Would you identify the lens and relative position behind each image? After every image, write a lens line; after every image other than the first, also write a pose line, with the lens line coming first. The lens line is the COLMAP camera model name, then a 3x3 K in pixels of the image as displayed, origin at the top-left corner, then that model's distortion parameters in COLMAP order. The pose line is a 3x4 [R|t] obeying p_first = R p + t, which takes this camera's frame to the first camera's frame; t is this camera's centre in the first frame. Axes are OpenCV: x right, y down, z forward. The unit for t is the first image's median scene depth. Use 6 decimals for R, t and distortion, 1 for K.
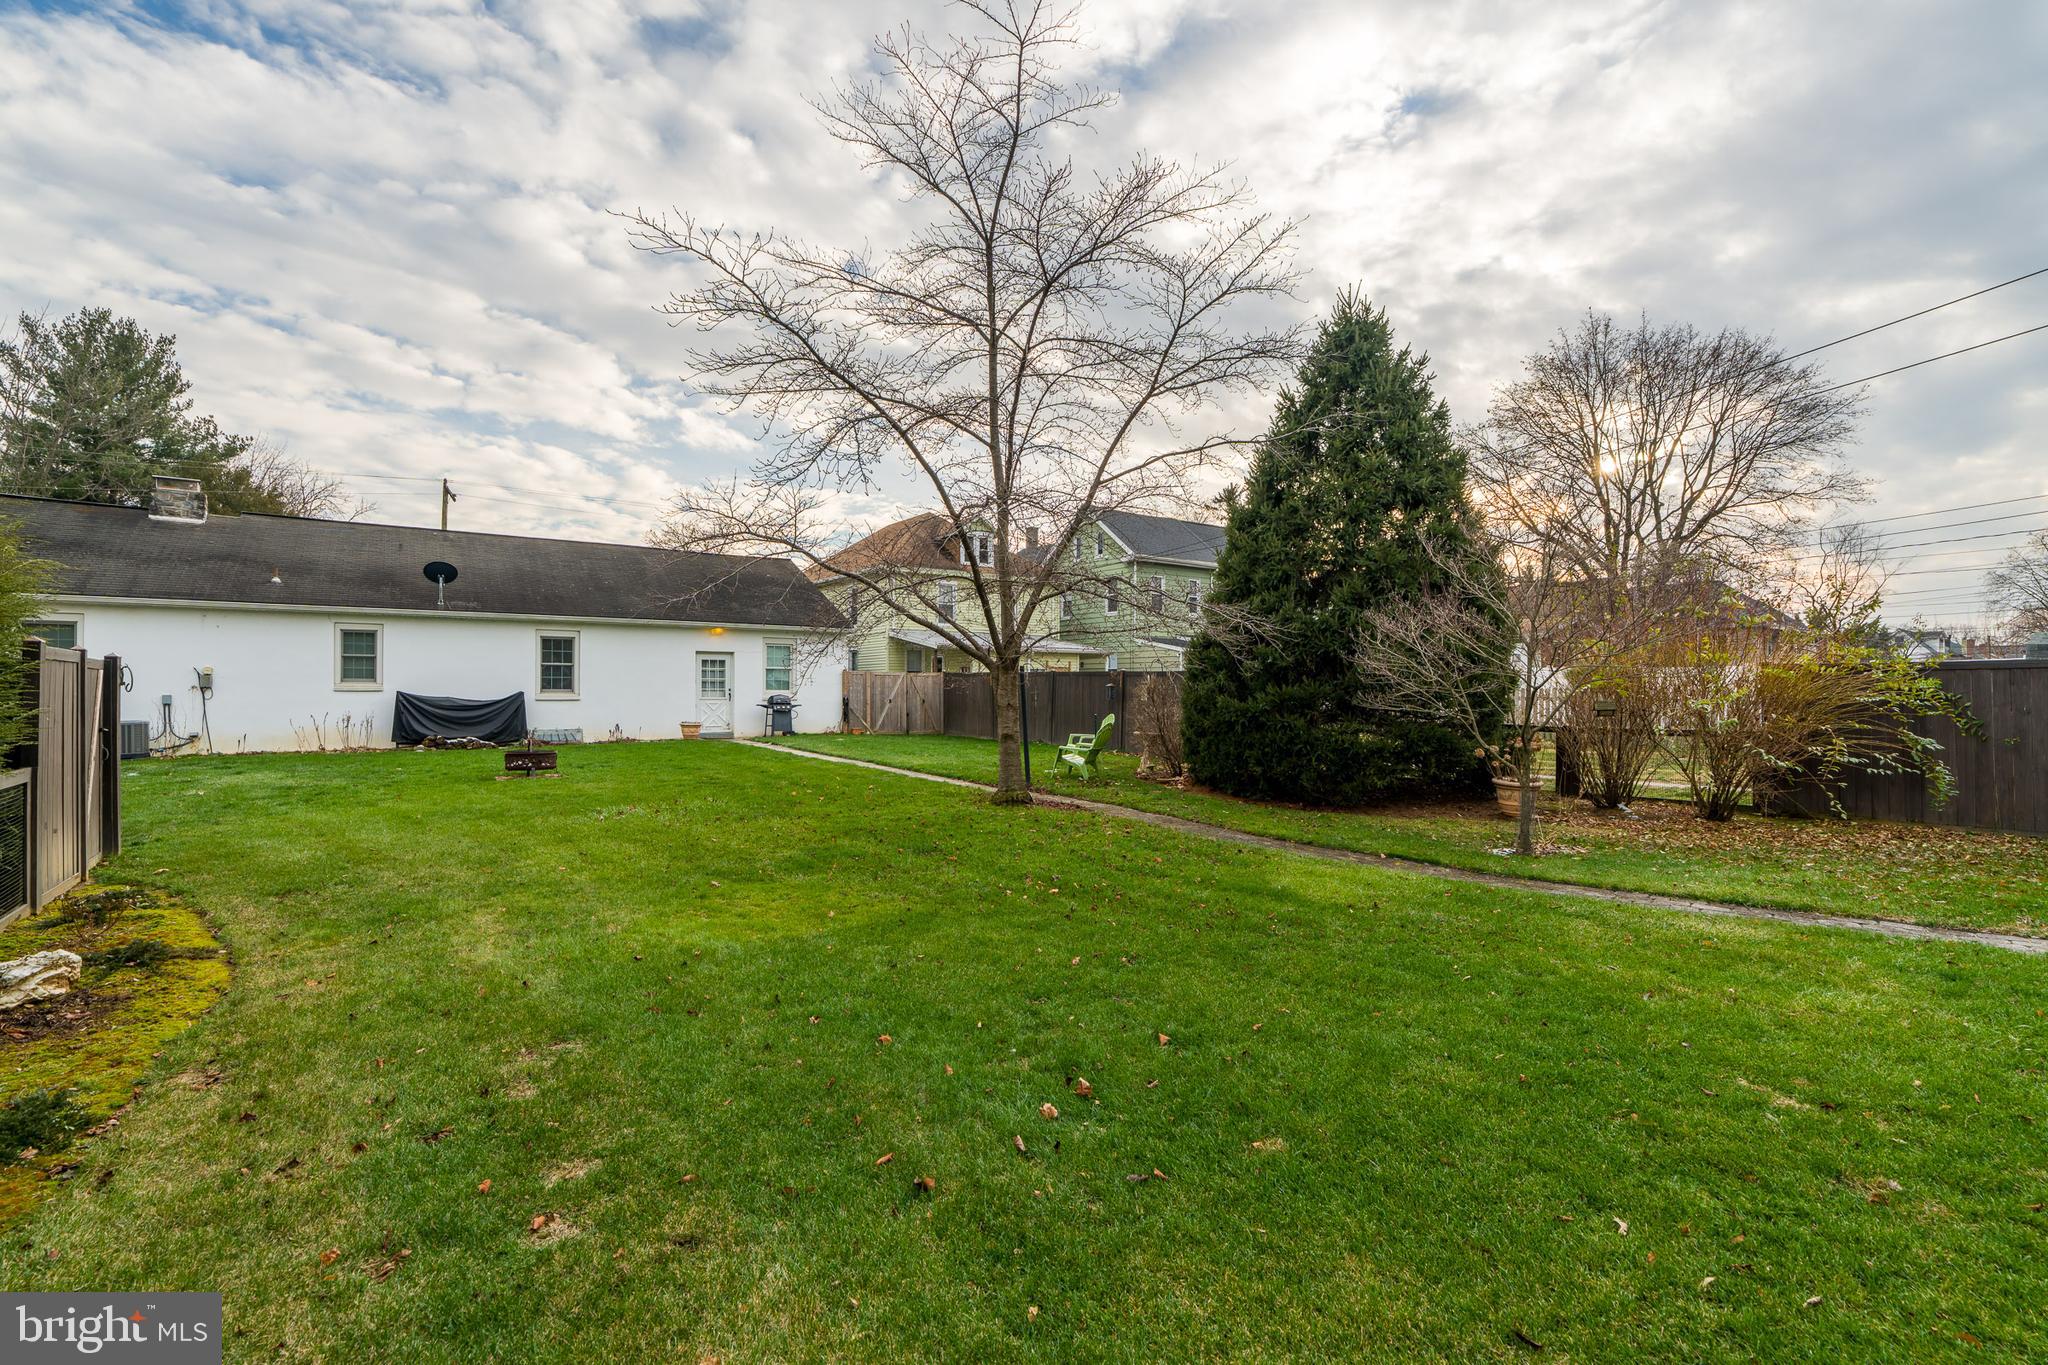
lens RADIAL K [[933.7, 0, 1023.2], [0, 933.7, 687.8], [0, 0, 1]] dist [-0.003127, 0.000245]
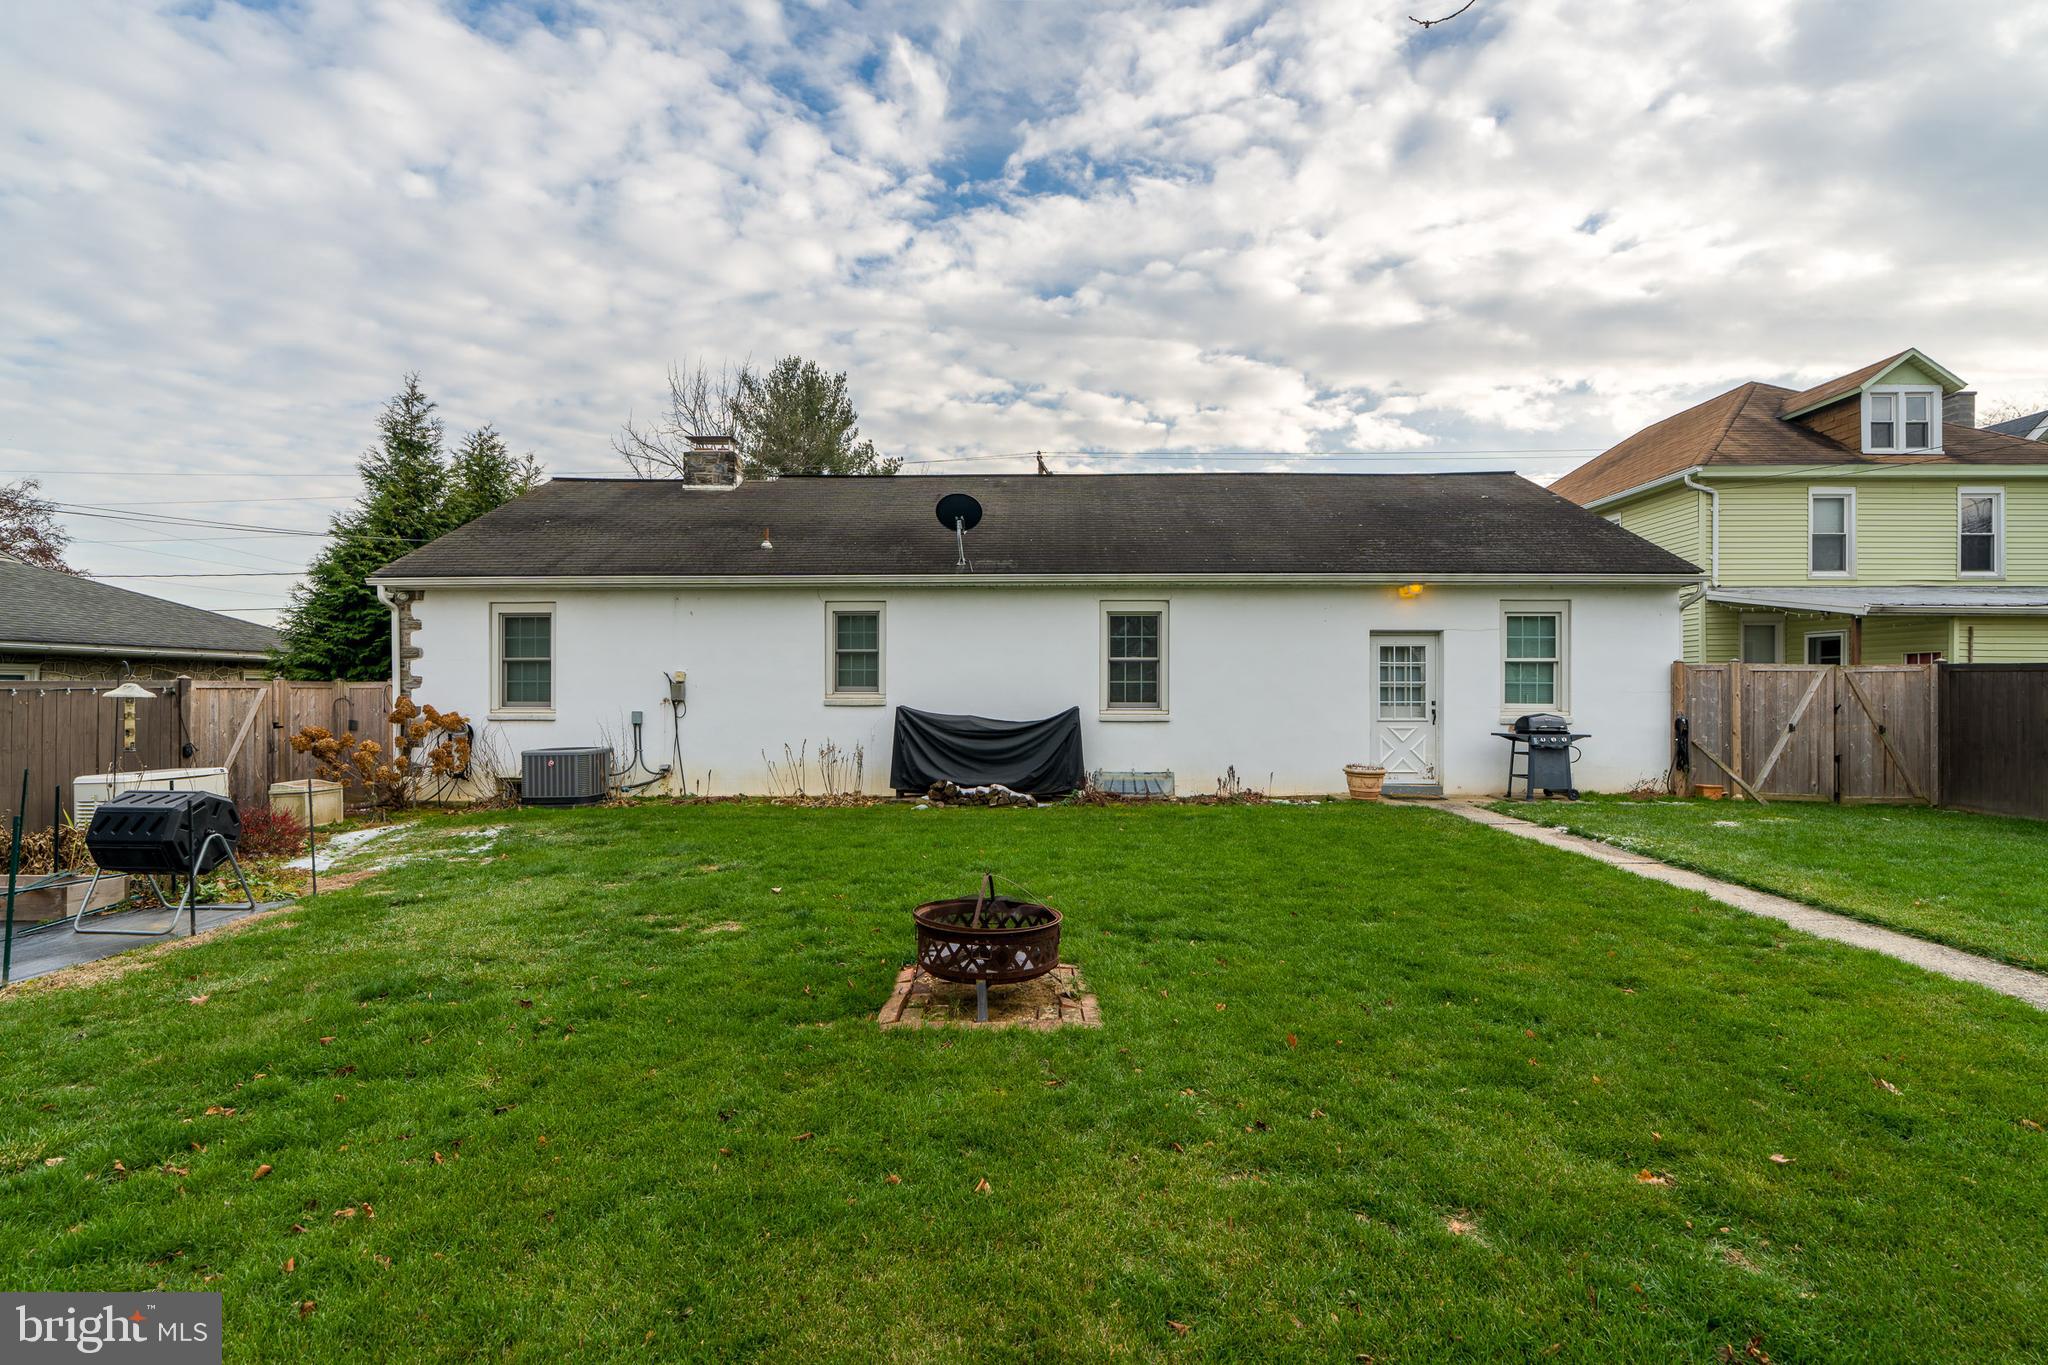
lens RADIAL K [[933.7, 0, 1015.1], [0, 933.7, 686.3], [0, 0, 1]] dist [-0.003127, 0.000245]
pose [[0.805227, -0.006026, -0.592936, -0.214235], [0.002531, 0.999974, -0.006726, -0.004839], [0.592961, 0.003915, 0.805222, 0.488329]]
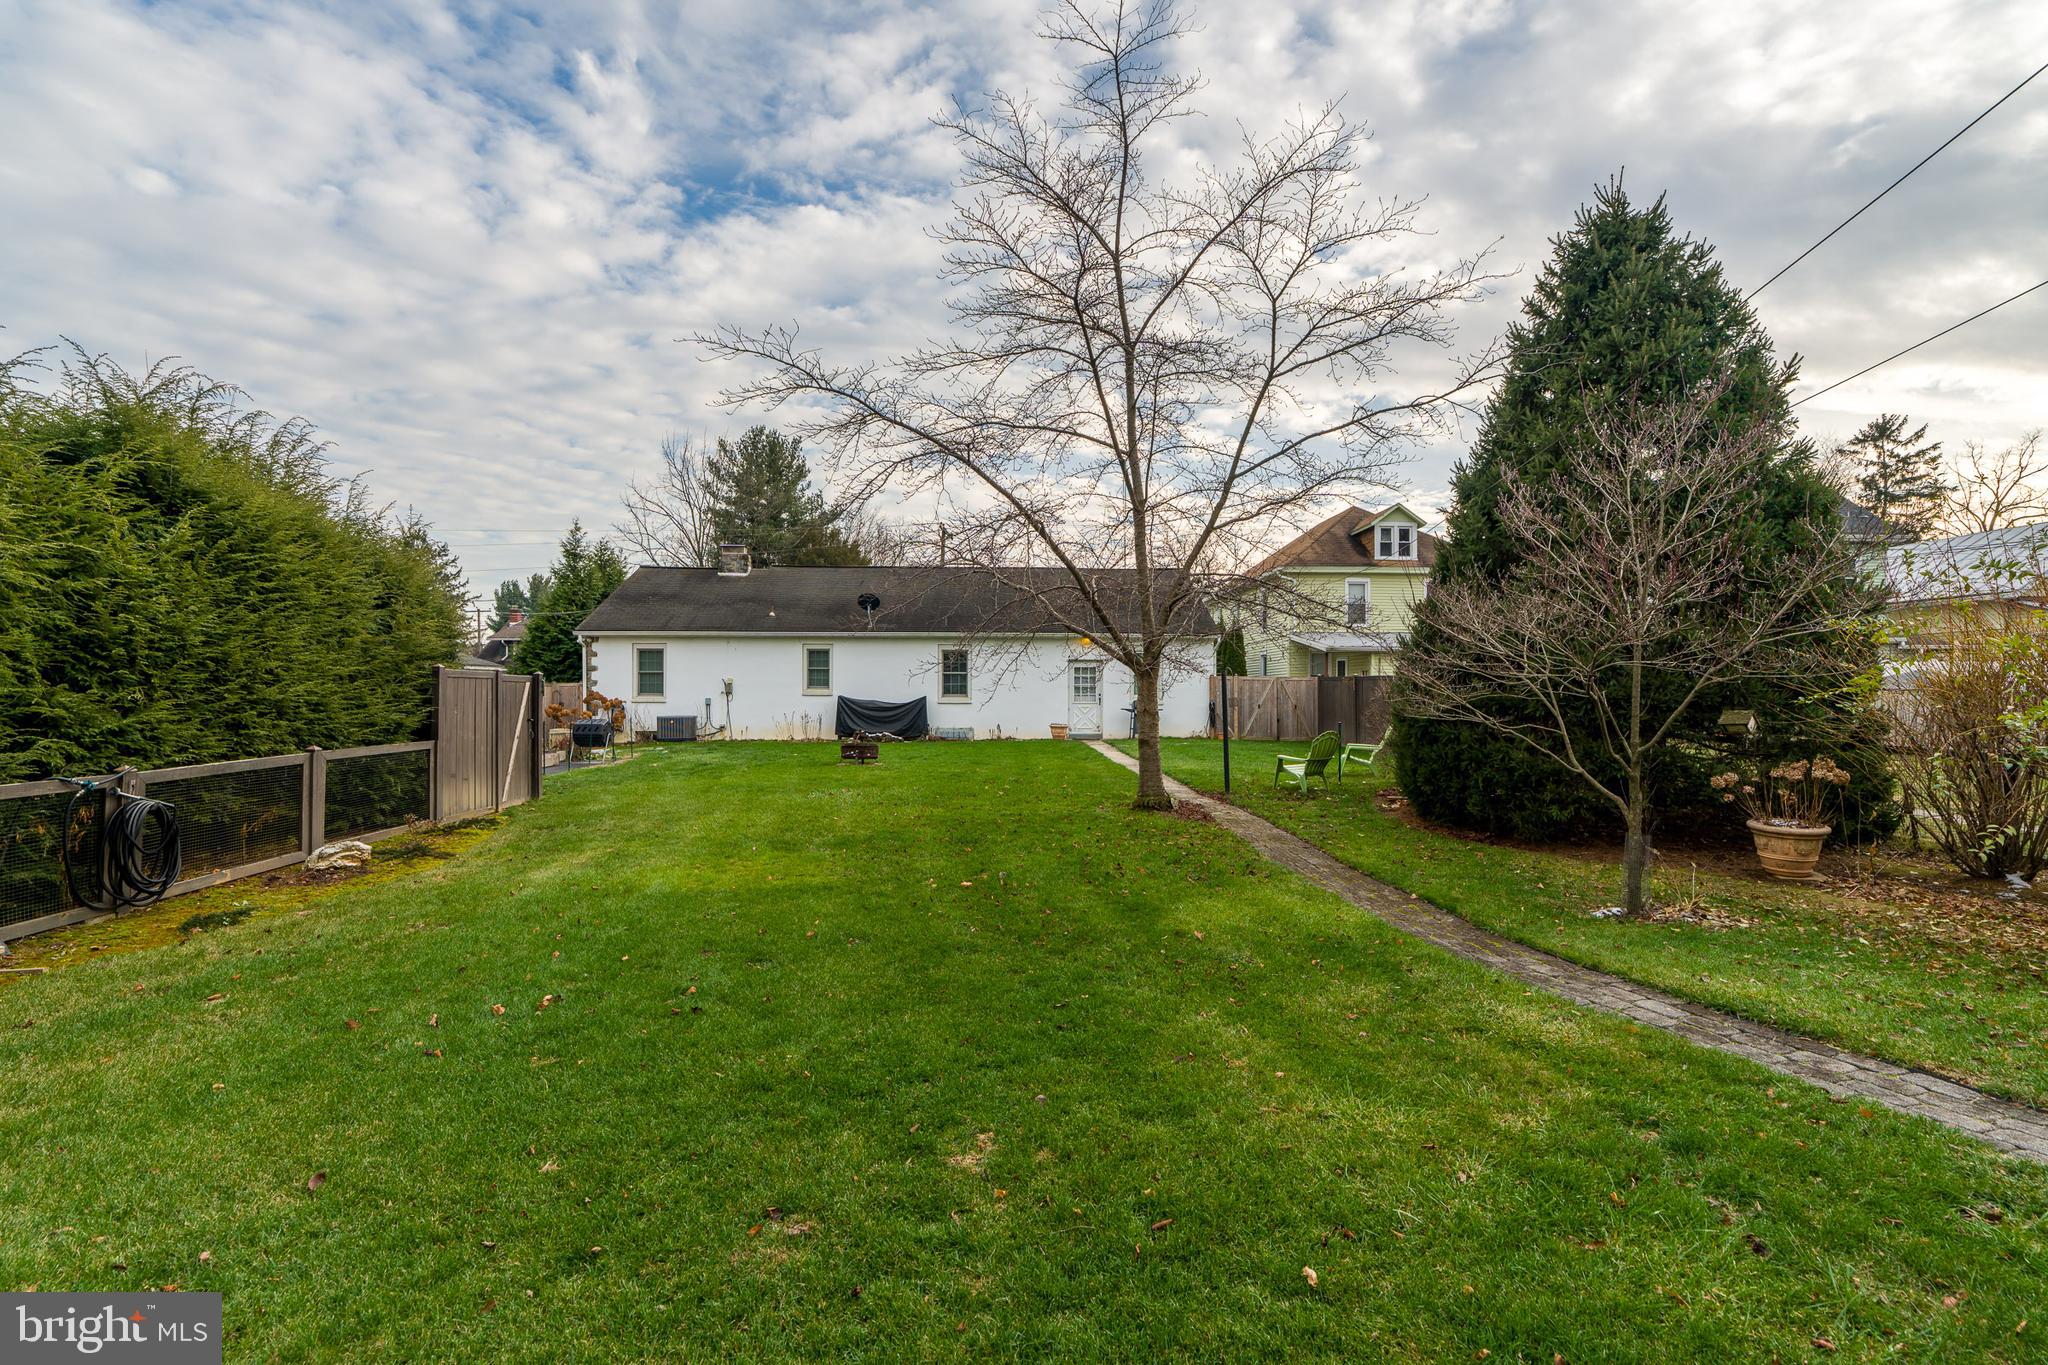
lens RADIAL K [[933.7, 0, 1011.8], [0, 933.7, 690.6], [0, 0, 1]] dist [-0.003127, 0.000245]
pose [[0.835231, -0.001015, -0.549898, 0.216865], [-0.000165, 0.999998, -0.002095, -0.000586], [0.549899, 0.001840, 0.835229, 0.044452]]
